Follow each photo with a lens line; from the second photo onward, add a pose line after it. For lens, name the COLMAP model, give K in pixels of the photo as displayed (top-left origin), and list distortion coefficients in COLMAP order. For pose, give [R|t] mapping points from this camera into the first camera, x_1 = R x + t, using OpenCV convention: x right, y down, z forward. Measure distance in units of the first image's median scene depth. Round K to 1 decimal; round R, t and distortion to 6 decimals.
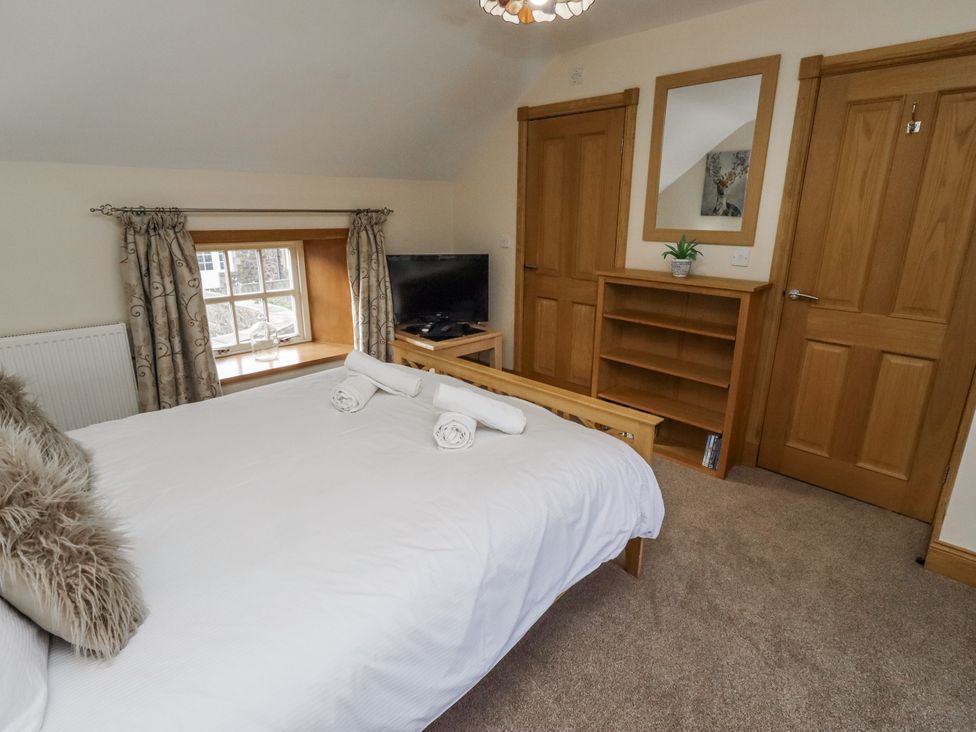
lens RADIAL K [[508.0, 0, 496.9], [0, 508.0, 346.8], [0, 0, 1]] dist [0.003522, 0.000675]
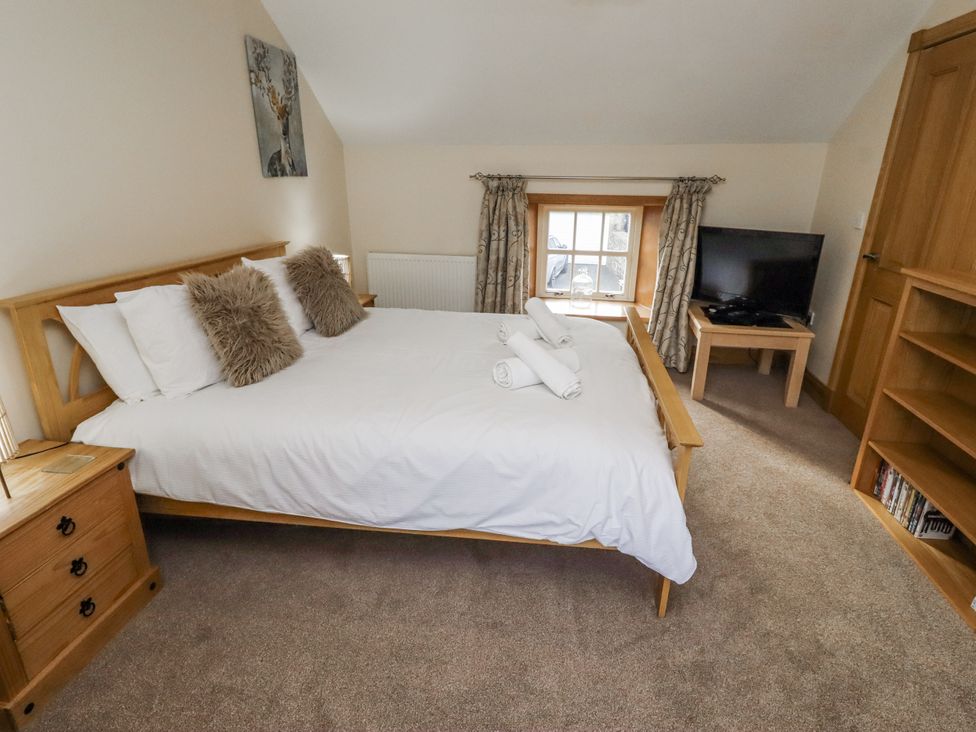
lens RADIAL K [[508.0, 0, 496.9], [0, 508.0, 346.8], [0, 0, 1]] dist [0.003522, 0.000675]
pose [[0.585855, 0.258821, -0.767975, 0.421068], [-0.218376, 0.962996, 0.157957, -0.035048], [0.780440, 0.075168, 0.620696, 0.149557]]
